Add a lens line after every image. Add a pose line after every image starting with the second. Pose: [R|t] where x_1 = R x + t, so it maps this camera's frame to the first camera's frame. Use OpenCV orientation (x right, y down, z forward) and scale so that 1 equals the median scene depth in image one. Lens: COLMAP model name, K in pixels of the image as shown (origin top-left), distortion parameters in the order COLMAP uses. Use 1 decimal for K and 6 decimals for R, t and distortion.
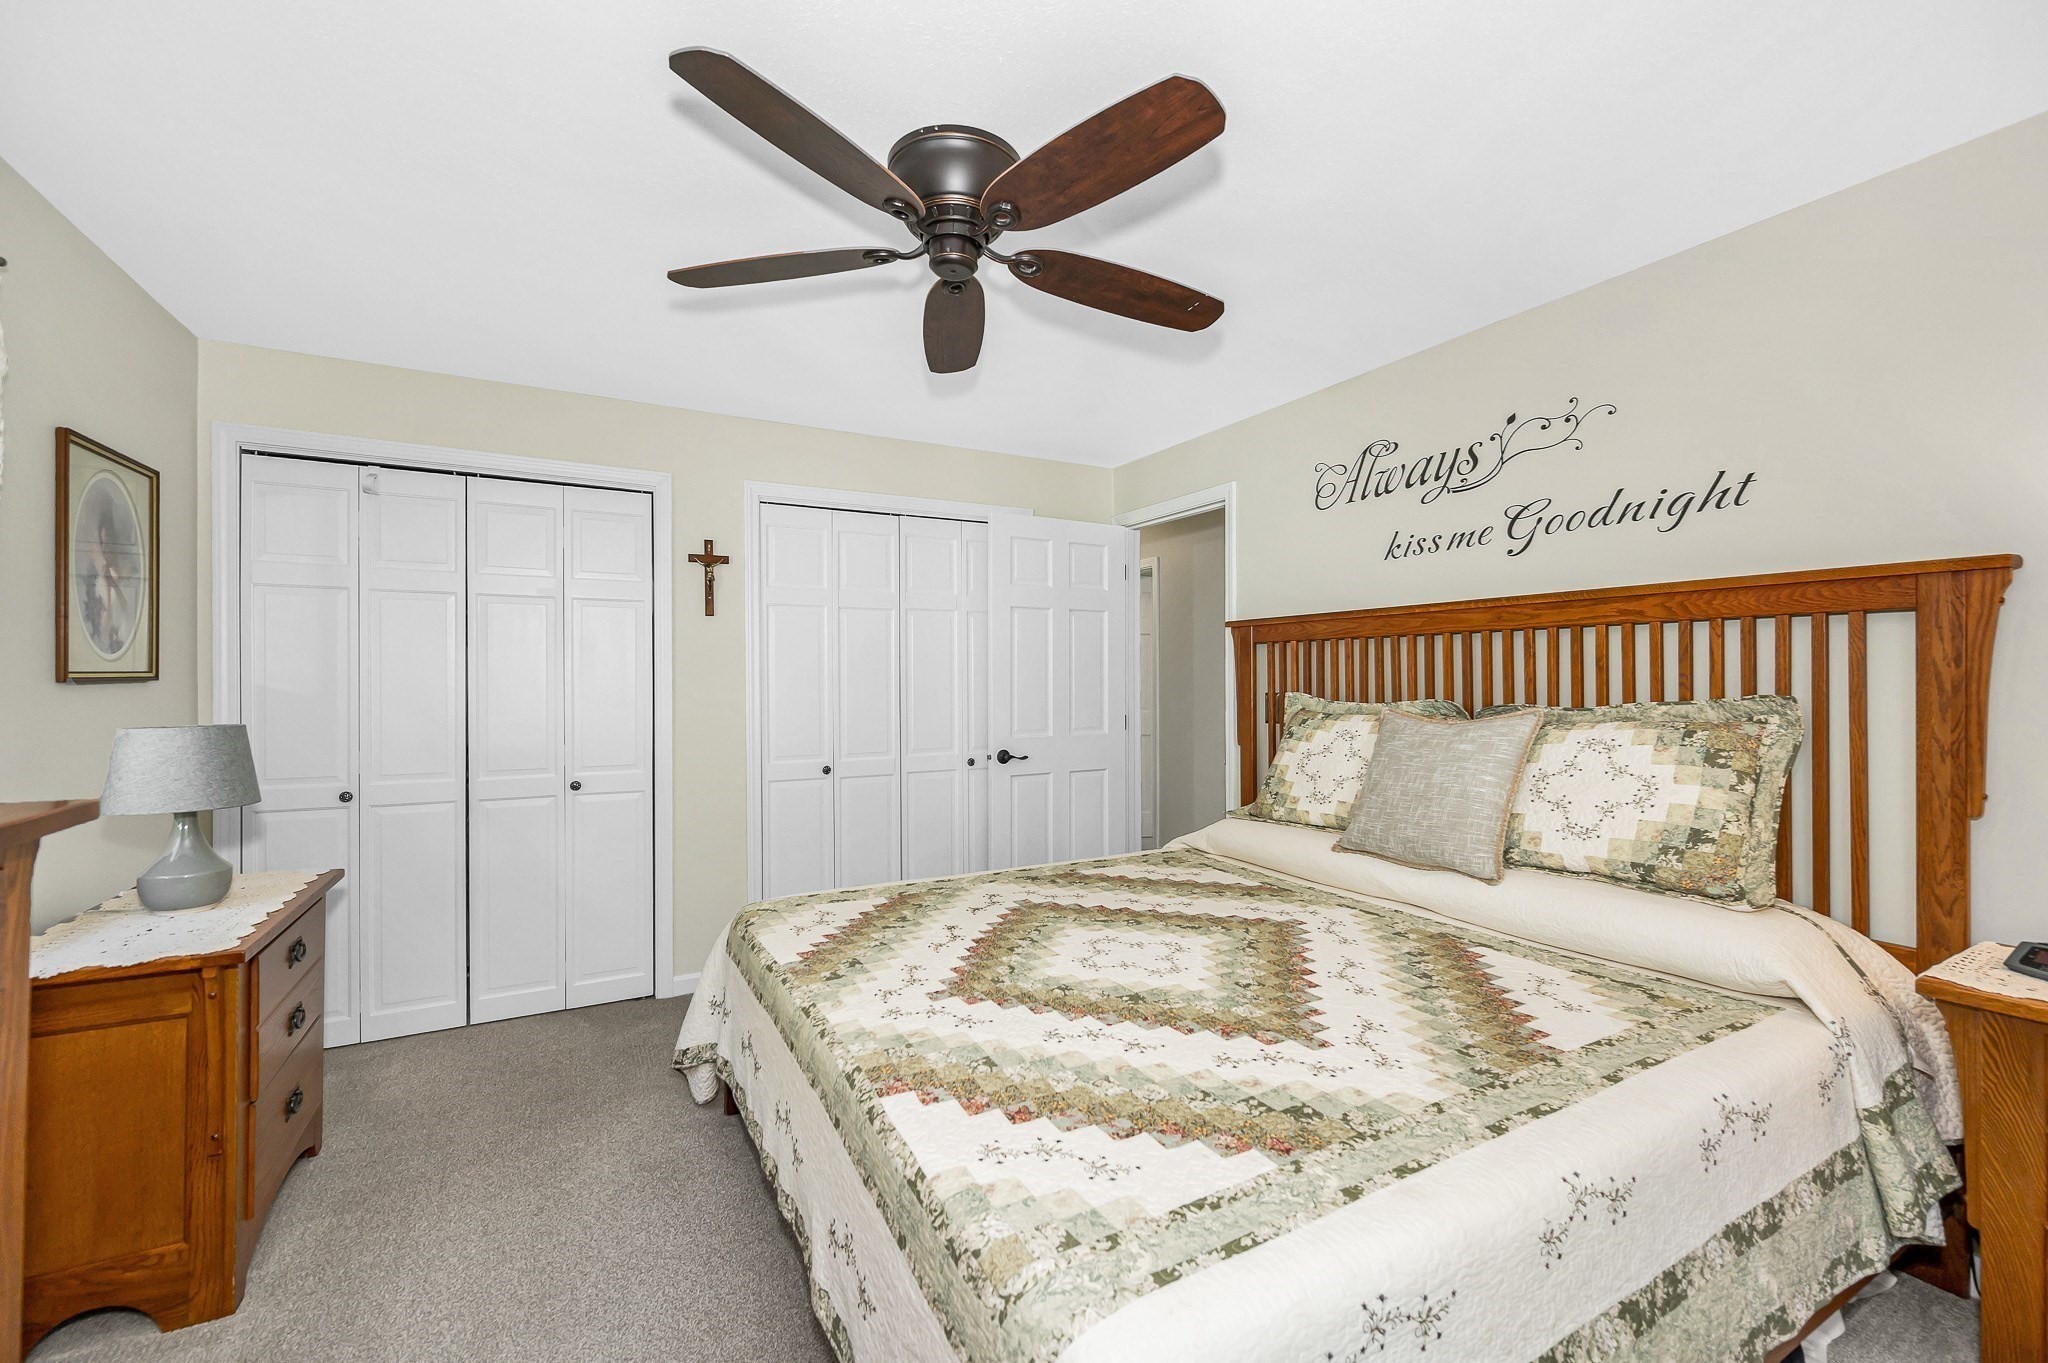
lens RADIAL K [[842.2, 0, 1032.6], [0, 842.2, 677.2], [0, 0, 1]] dist [-0.001129, 0.000198]
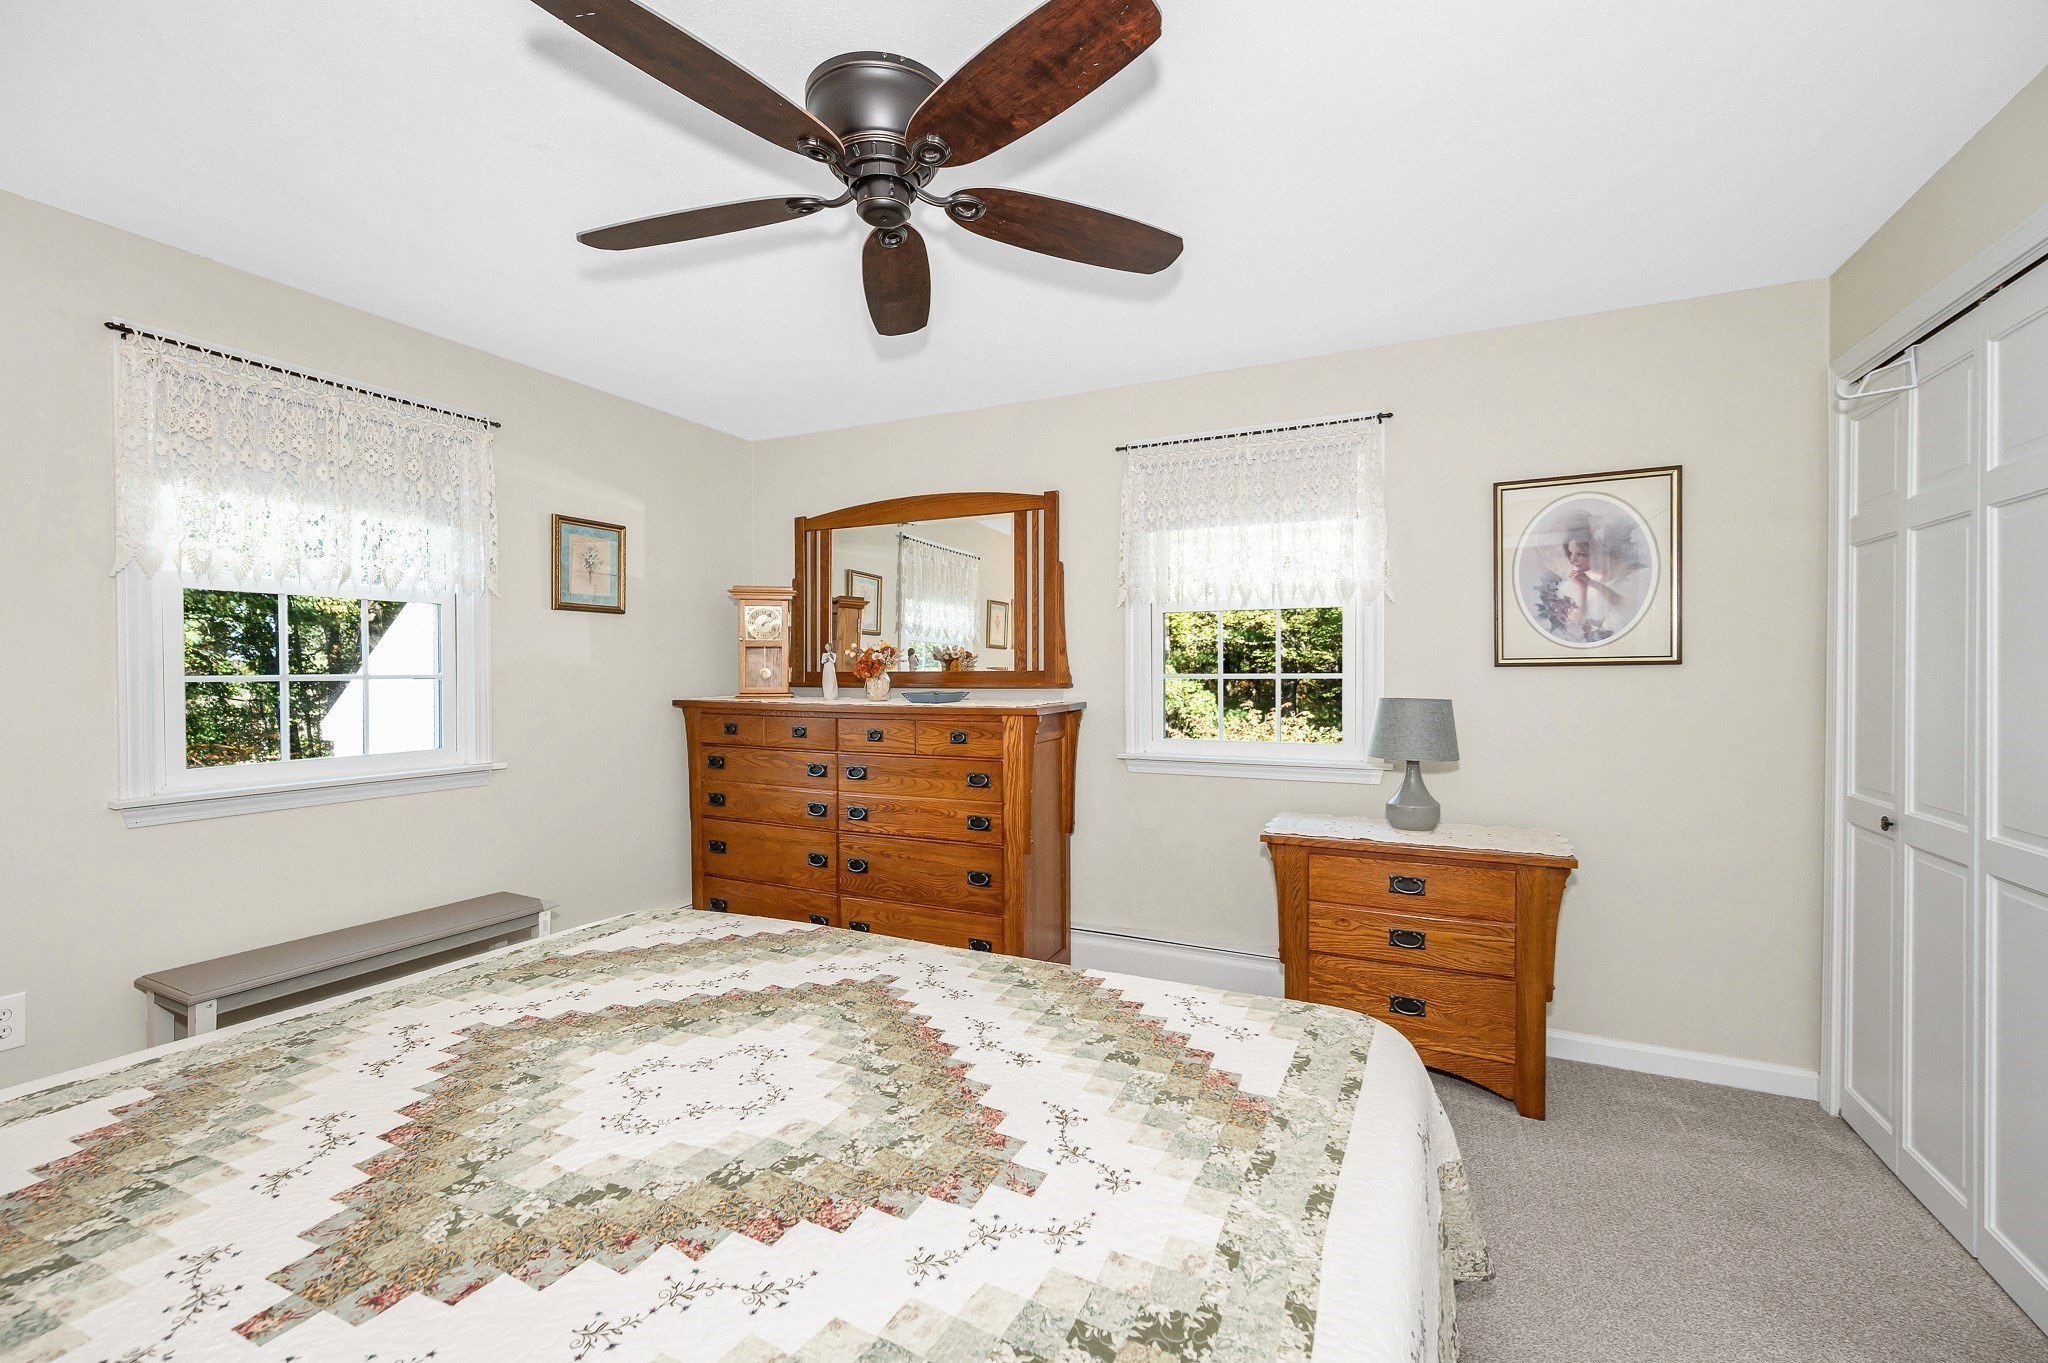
lens RADIAL K [[842.2, 0, 1033.9], [0, 842.2, 687.0], [0, 0, 1]] dist [-0.001129, 0.000198]
pose [[-0.810135, 0.014335, -0.586068, 0.277884], [0.005976, 0.999851, 0.016195, 0.012837], [0.586212, 0.009618, -0.810100, 1.622417]]
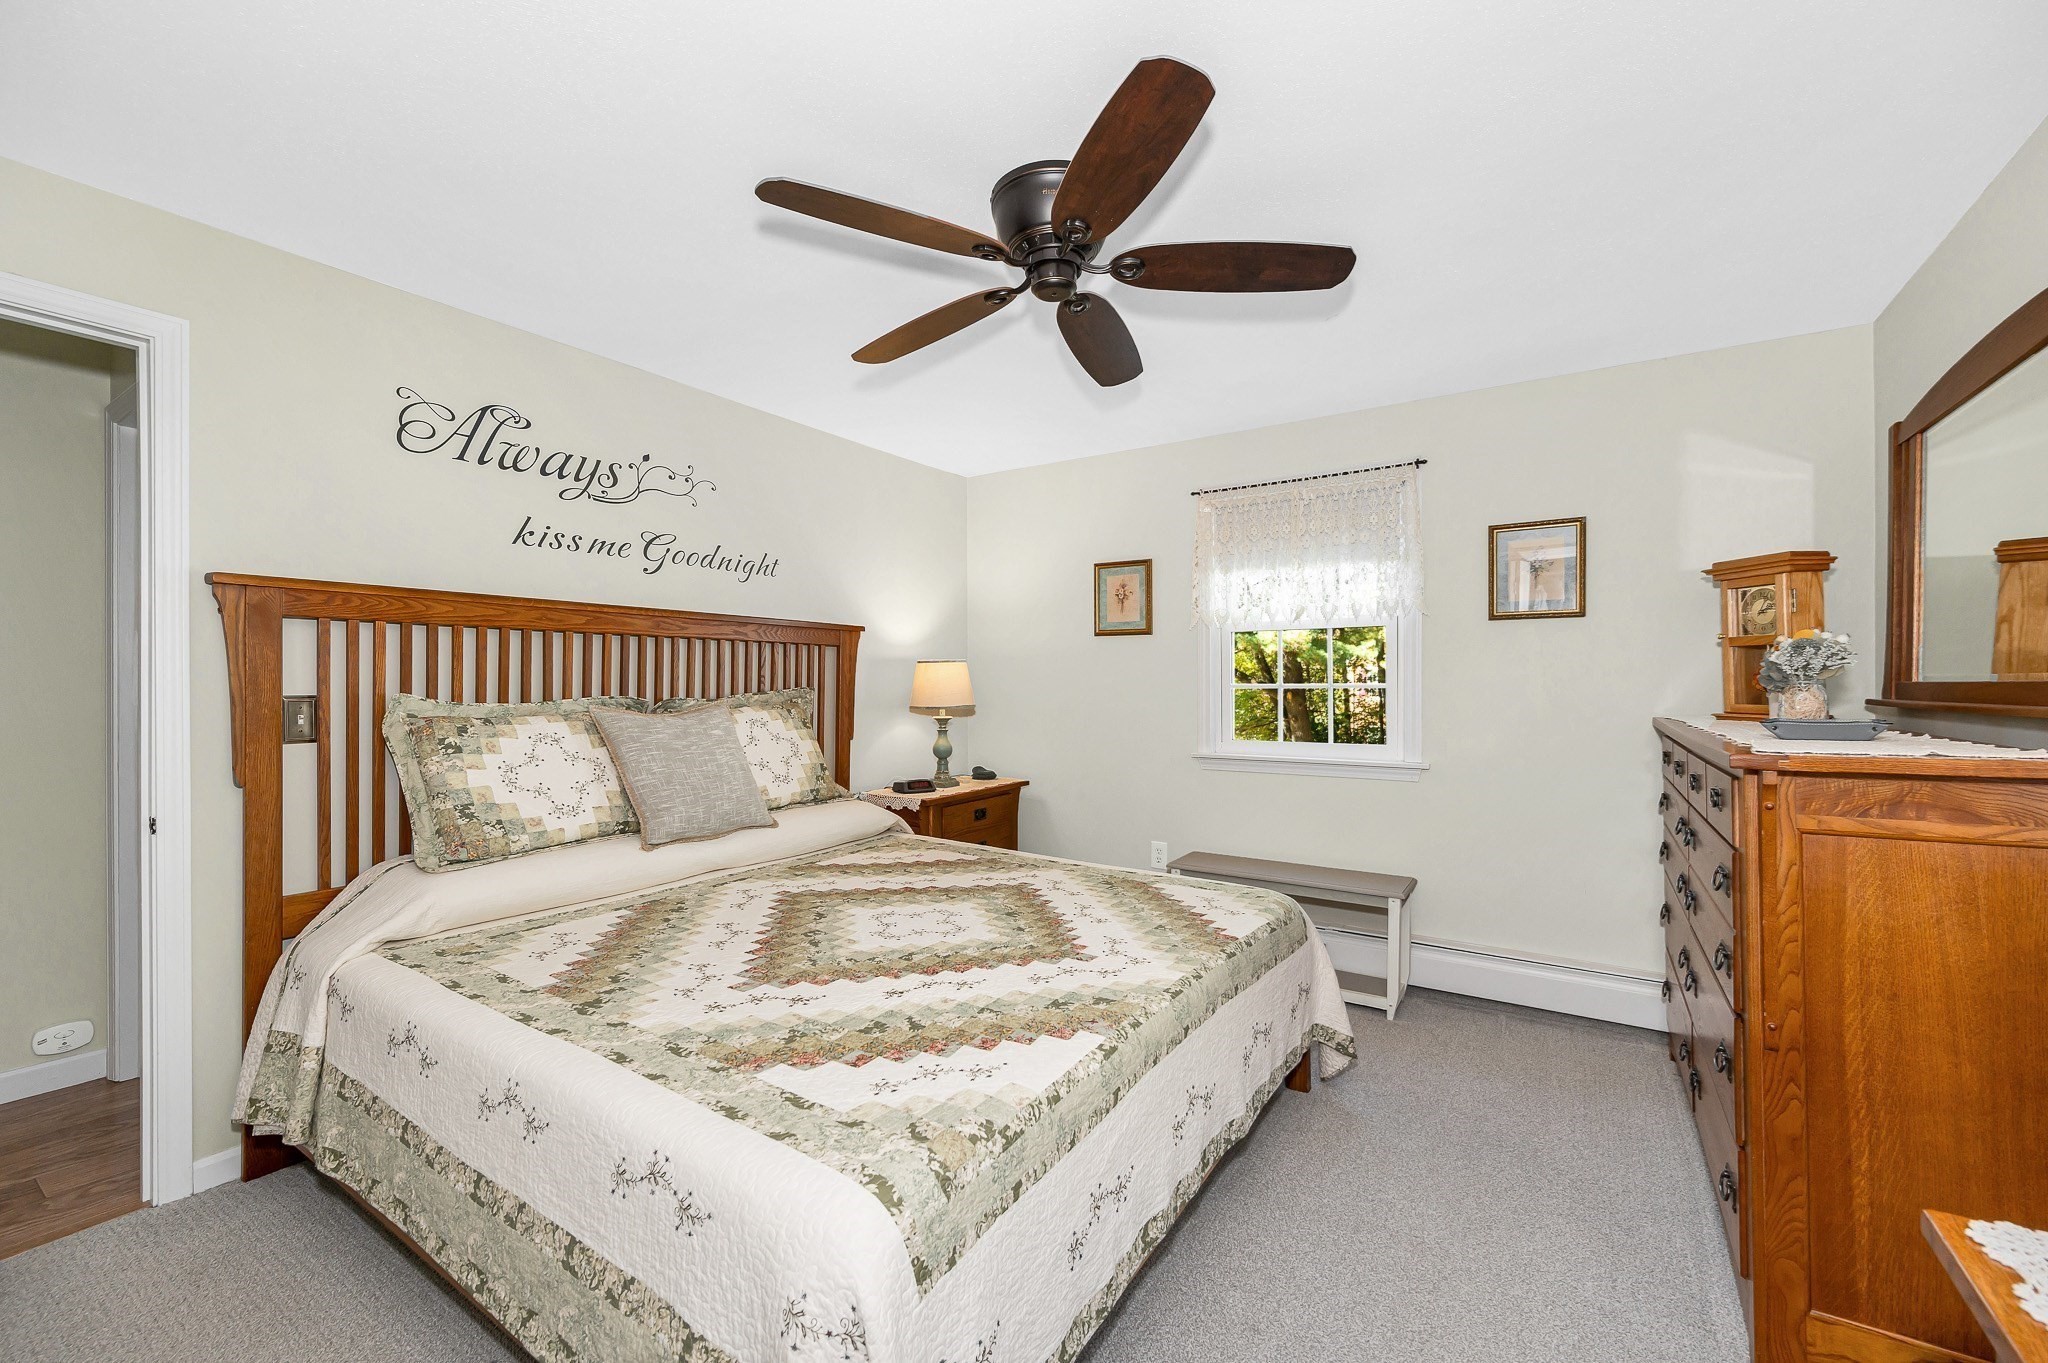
lens RADIAL K [[842.2, 0, 1011.4], [0, 842.2, 683.5], [0, 0, 1]] dist [-0.001129, 0.000198]
pose [[-0.456749, -0.000421, 0.889595, -0.901326], [-0.004163, 0.999990, -0.001664, 0.013375], [-0.889586, -0.004464, -0.456747, 1.356494]]
